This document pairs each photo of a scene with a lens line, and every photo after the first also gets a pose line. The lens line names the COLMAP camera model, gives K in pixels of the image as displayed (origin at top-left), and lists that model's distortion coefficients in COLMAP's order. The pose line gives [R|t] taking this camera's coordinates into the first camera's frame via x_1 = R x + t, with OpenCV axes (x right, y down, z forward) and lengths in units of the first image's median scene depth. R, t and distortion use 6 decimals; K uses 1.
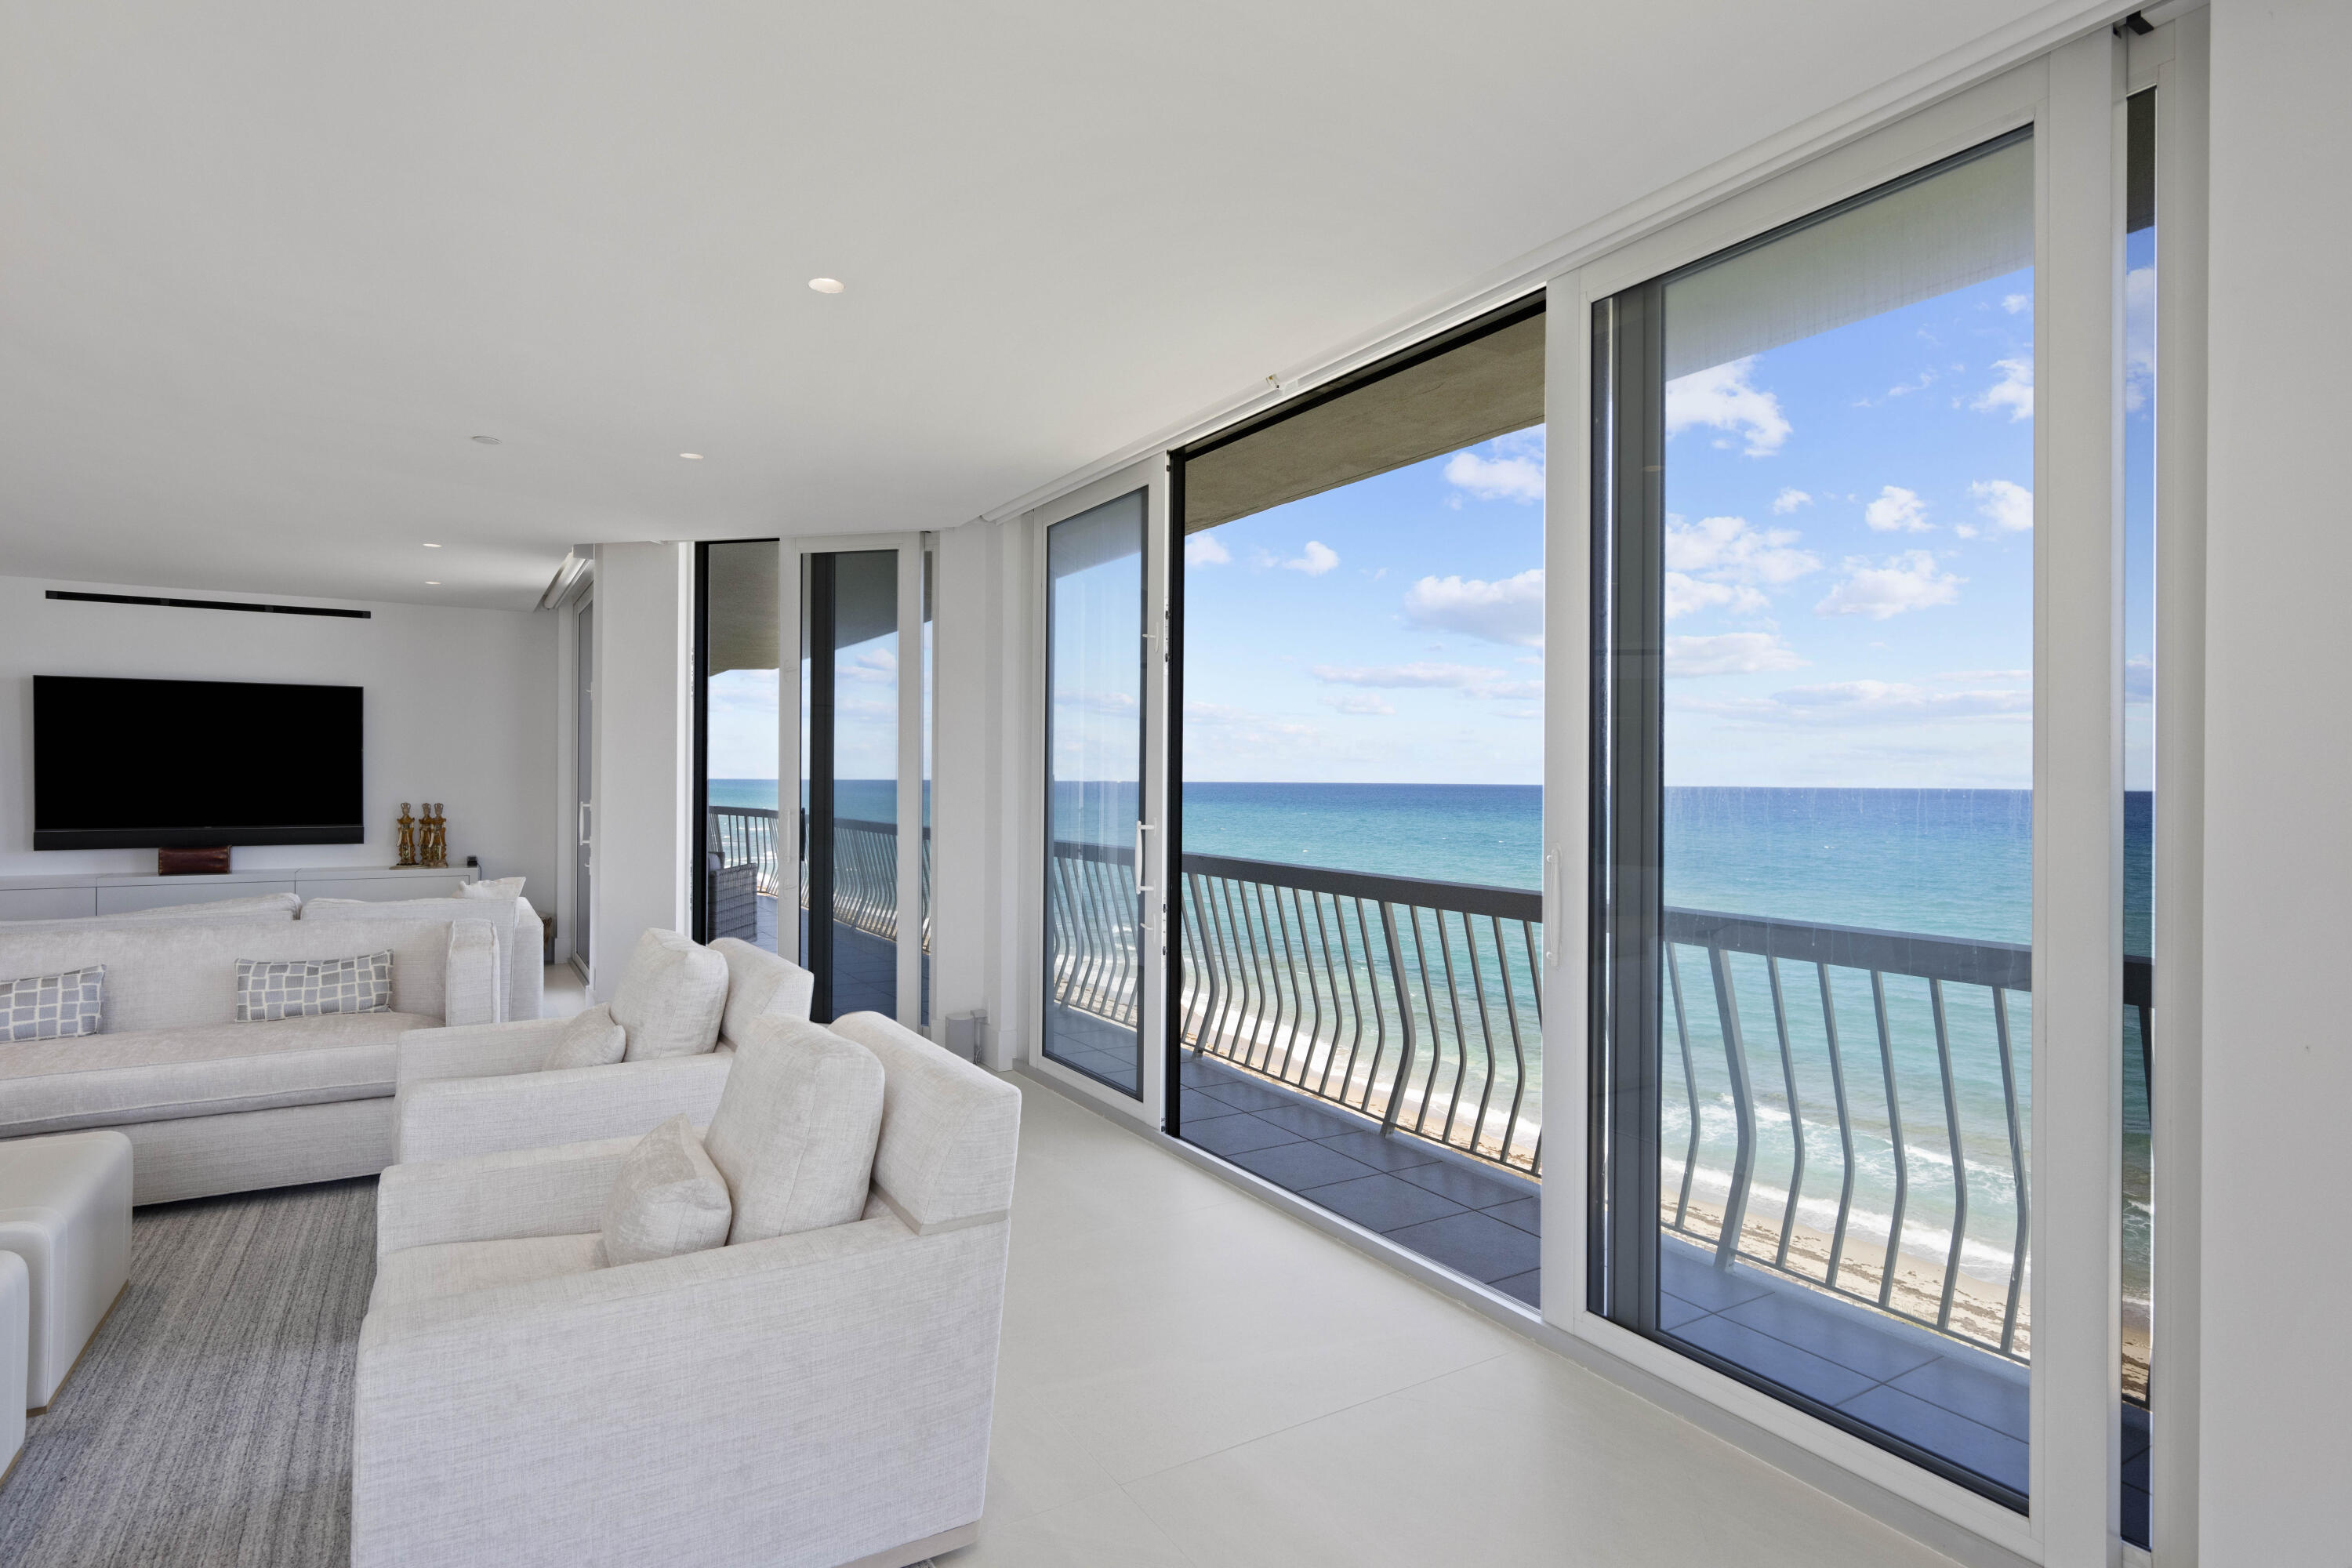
lens RADIAL K [[1200.5, 0, 1178.2], [0, 1200.5, 779.7], [0, 0, 1]] dist [-0.000482, -0.000079]
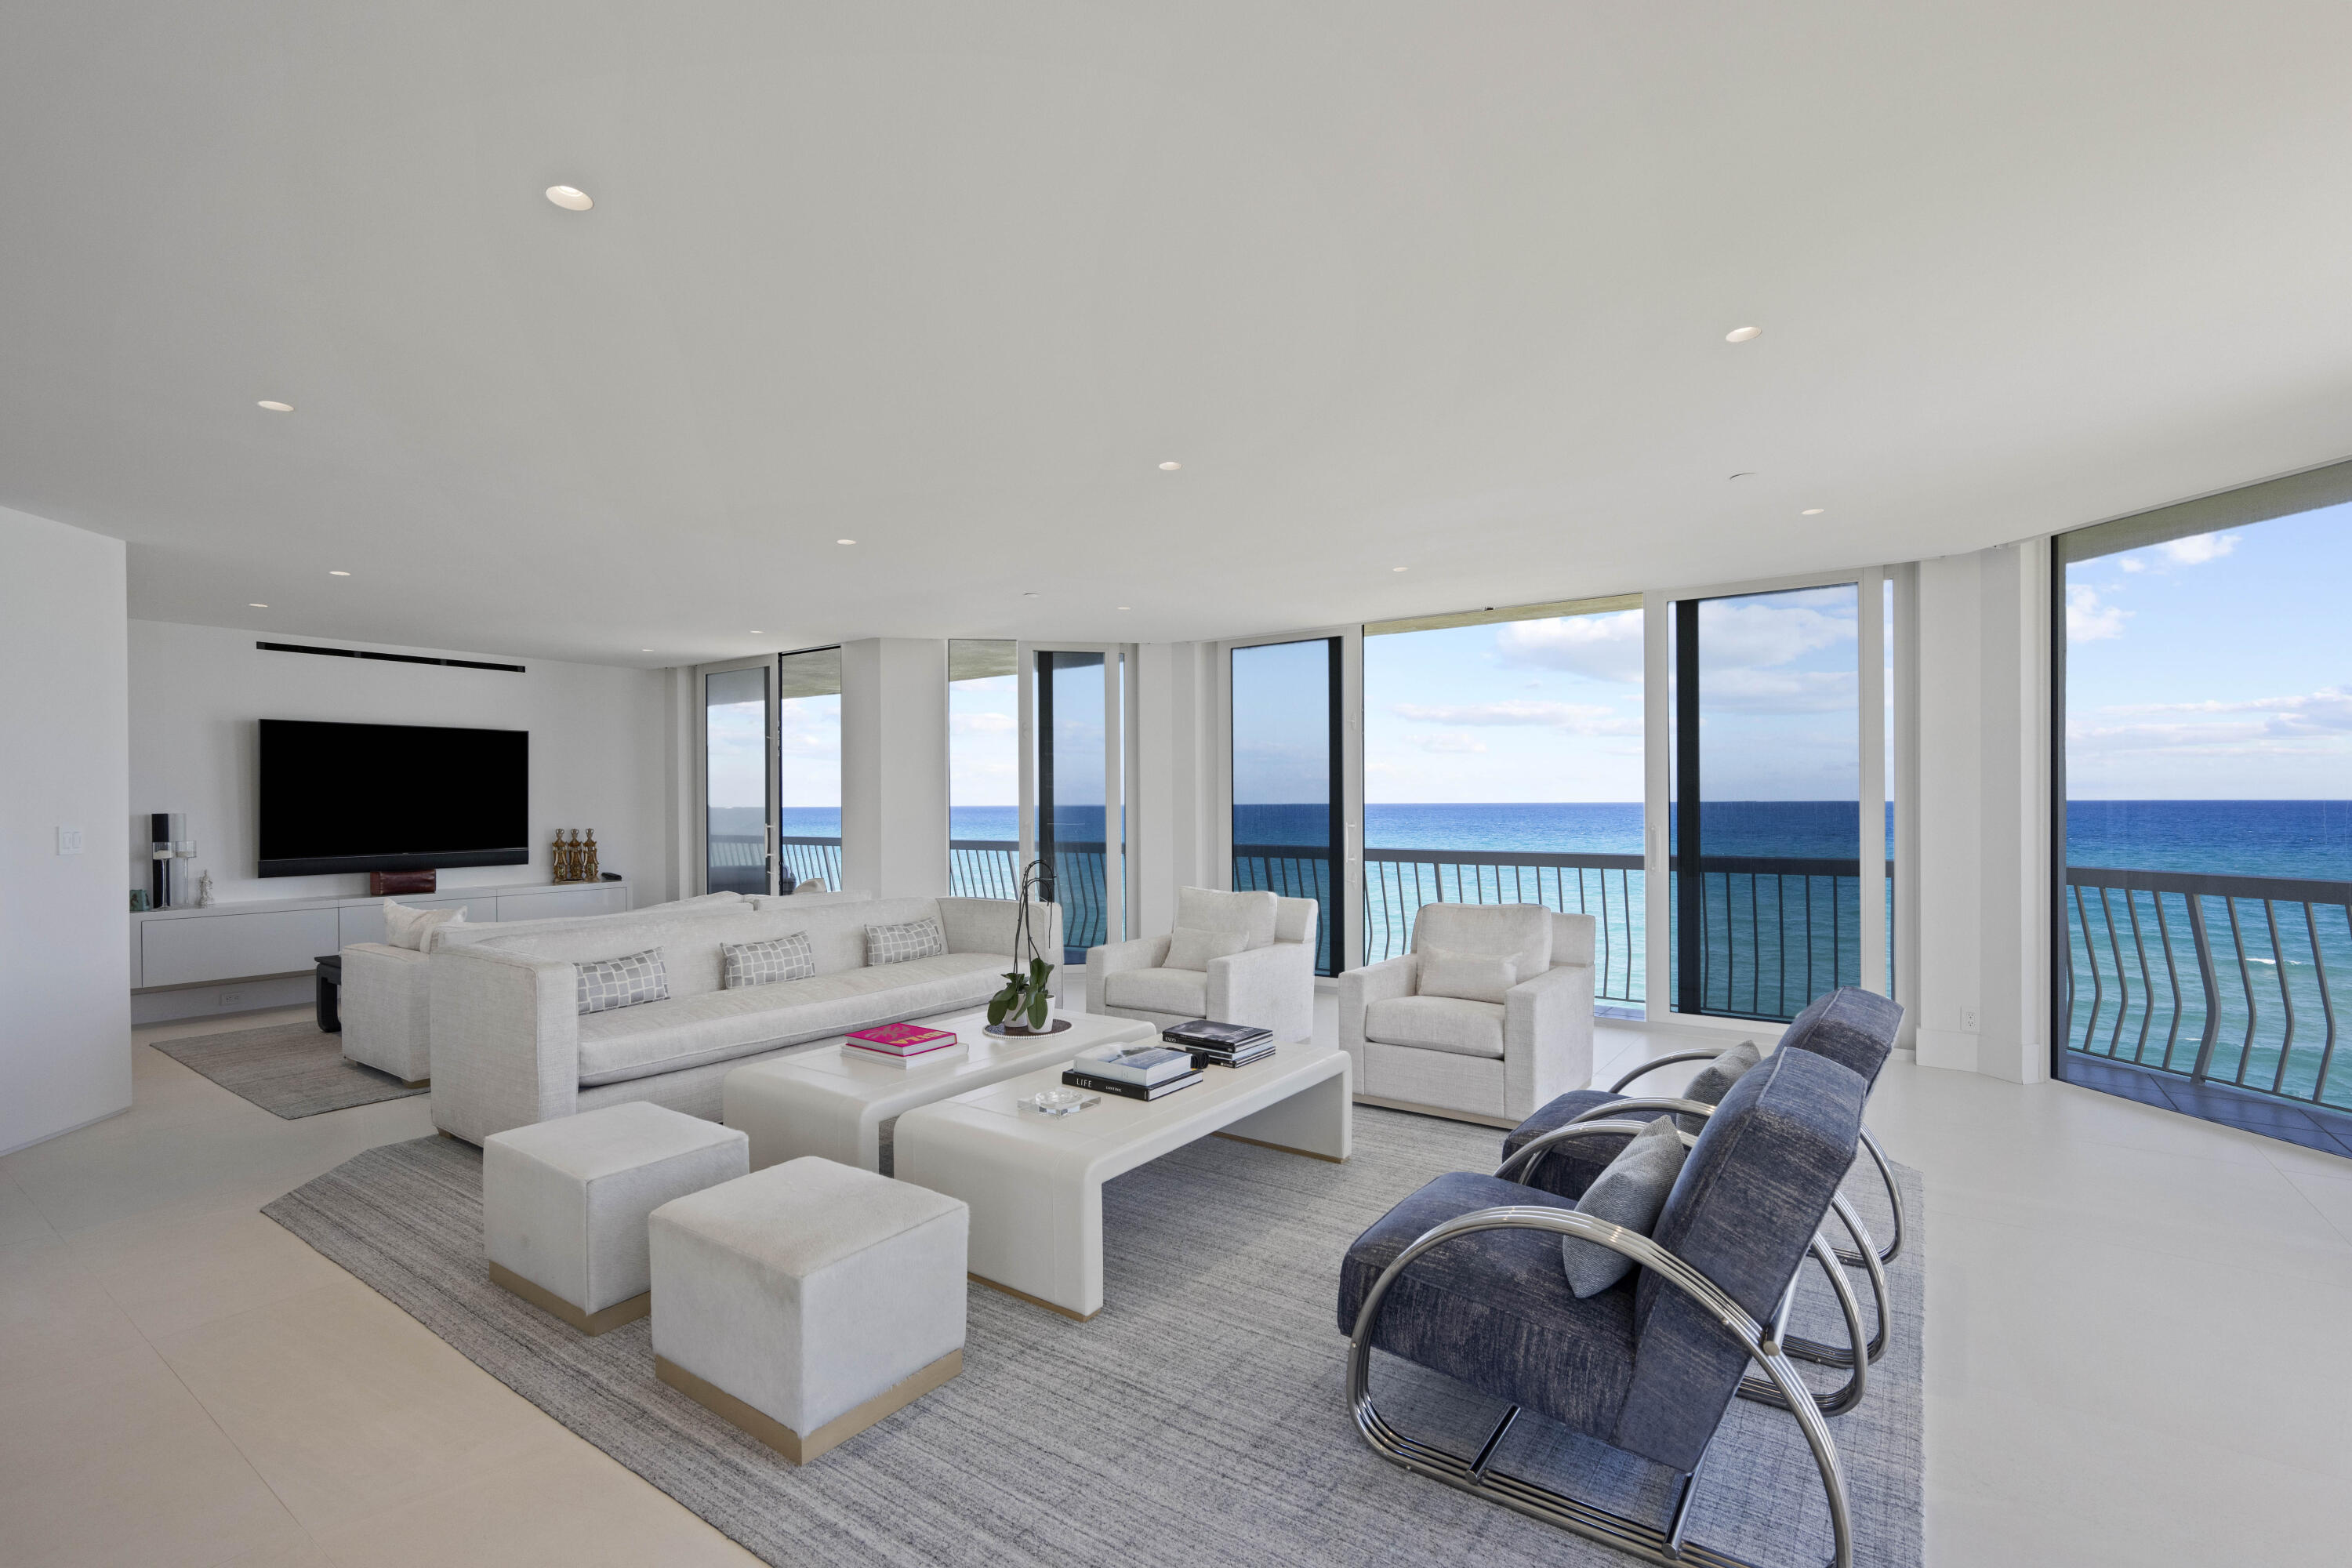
lens RADIAL K [[1043.0, 0, 1187.5], [0, 1043.0, 797.2], [0, 0, 1]] dist [0.002028, 0.000000]
pose [[0.915671, -0.008253, 0.401845, -0.661534], [0.010671, 0.999936, -0.003778, -0.002190], [-0.401788, 0.007747, 0.915700, -0.265844]]
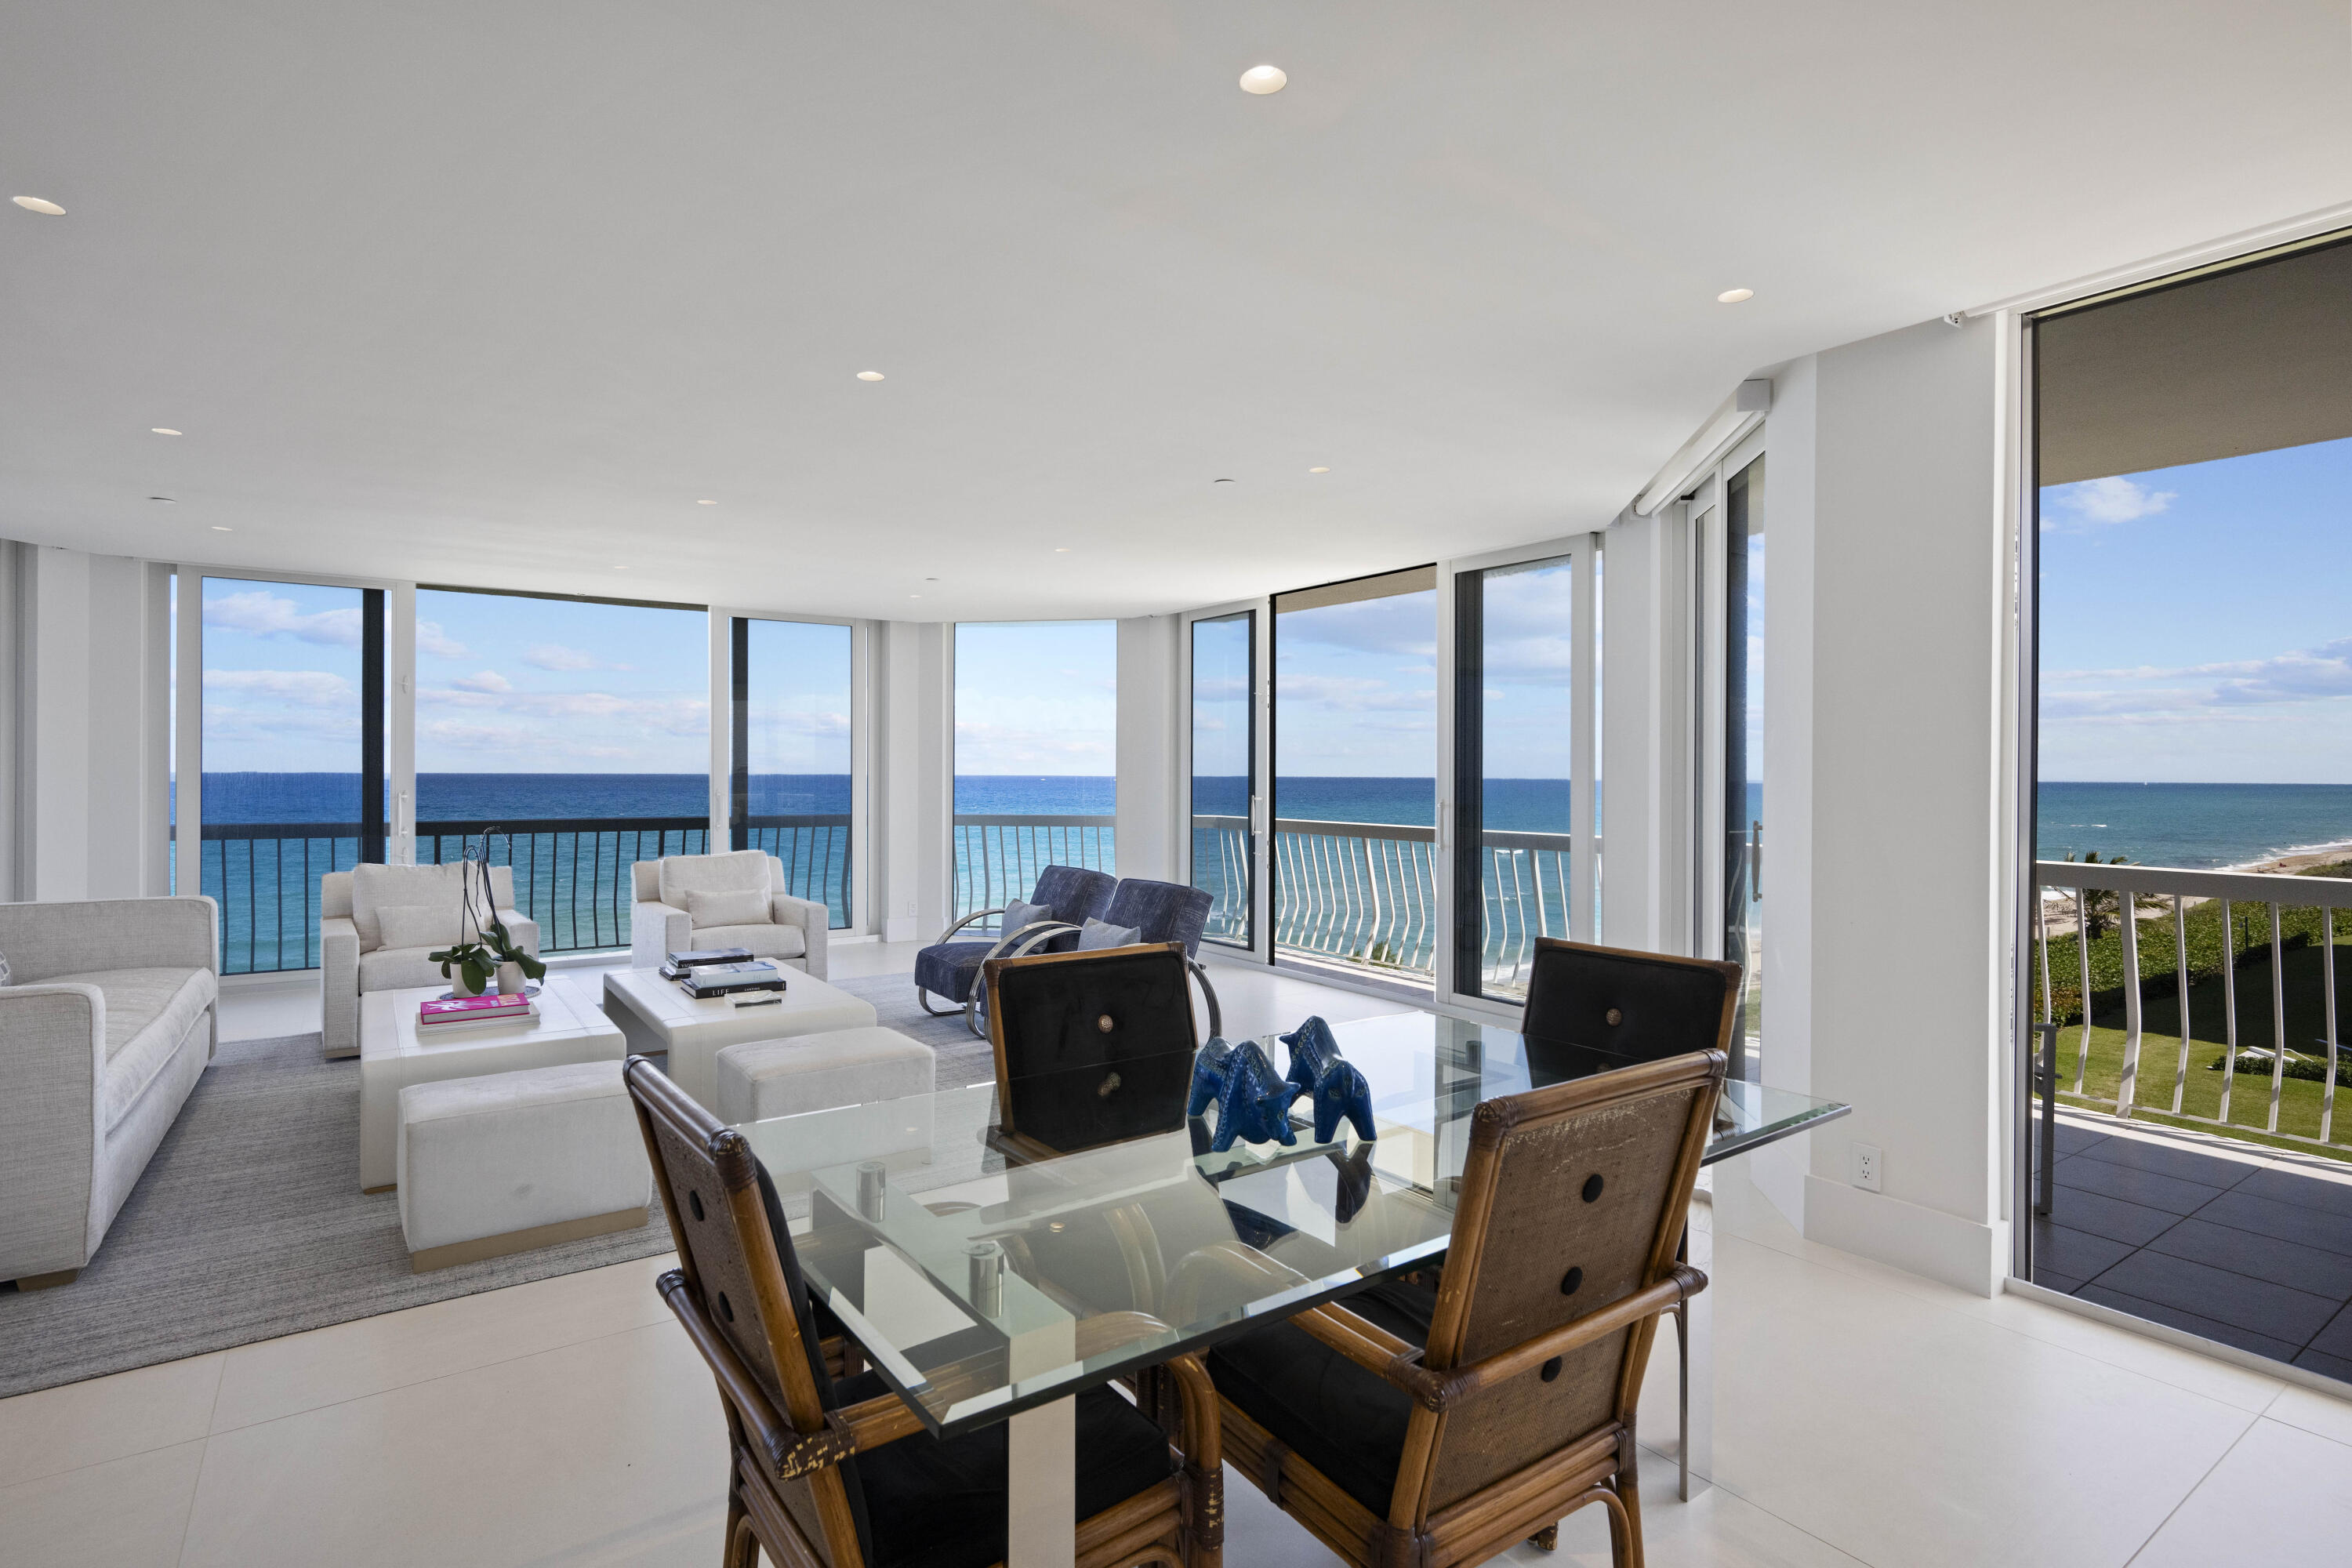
lens RADIAL K [[1158.2, 0, 1181.5], [0, 1158.2, 775.7], [0, 0, 1]] dist [-0.000450, -0.000160]
pose [[-0.074410, -0.006591, 0.997206, -1.296642], [-0.003533, 0.999974, 0.006346, -0.005515], [-0.997221, -0.003051, -0.074431, 0.014773]]
